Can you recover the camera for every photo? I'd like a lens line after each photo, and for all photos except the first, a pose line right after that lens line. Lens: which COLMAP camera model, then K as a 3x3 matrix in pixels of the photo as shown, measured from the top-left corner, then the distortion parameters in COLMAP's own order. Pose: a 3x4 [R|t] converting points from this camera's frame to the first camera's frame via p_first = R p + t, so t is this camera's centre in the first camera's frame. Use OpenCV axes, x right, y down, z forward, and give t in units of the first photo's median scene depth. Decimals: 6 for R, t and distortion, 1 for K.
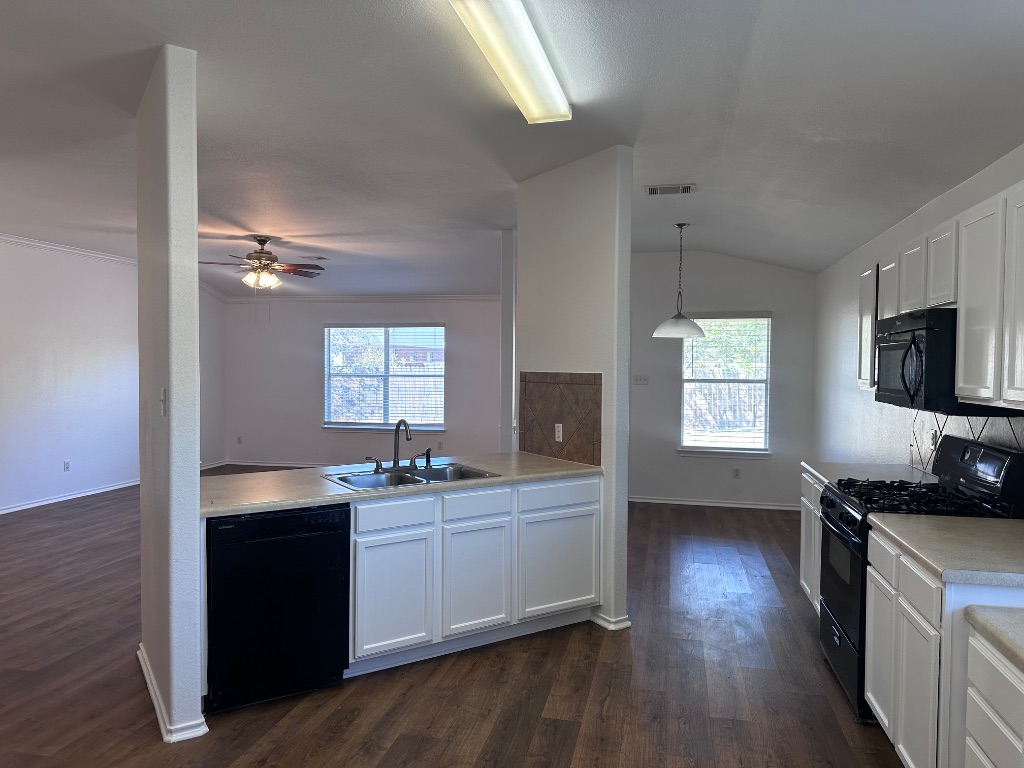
lens RADIAL K [[717.4, 0, 515.5], [0, 717.4, 389.7], [0, 0, 1]] dist [0.100252, -0.097381]
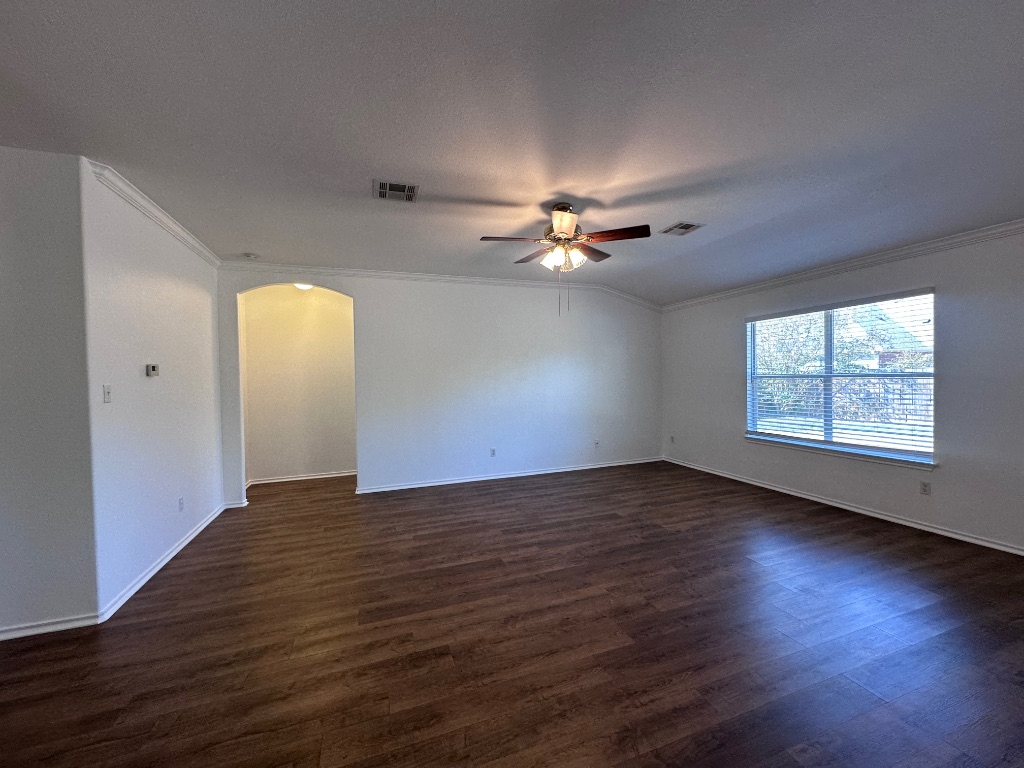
lens RADIAL K [[411.5, 0, 512.0], [0, 411.5, 384.0], [0, 0, 1]] dist [-0.001762, 0.000035]
pose [[0.528111, -0.005370, -0.849159, 0.006349], [-0.002240, 0.999968, -0.007717, -0.007547], [0.849173, 0.005978, 0.528082, 0.515015]]
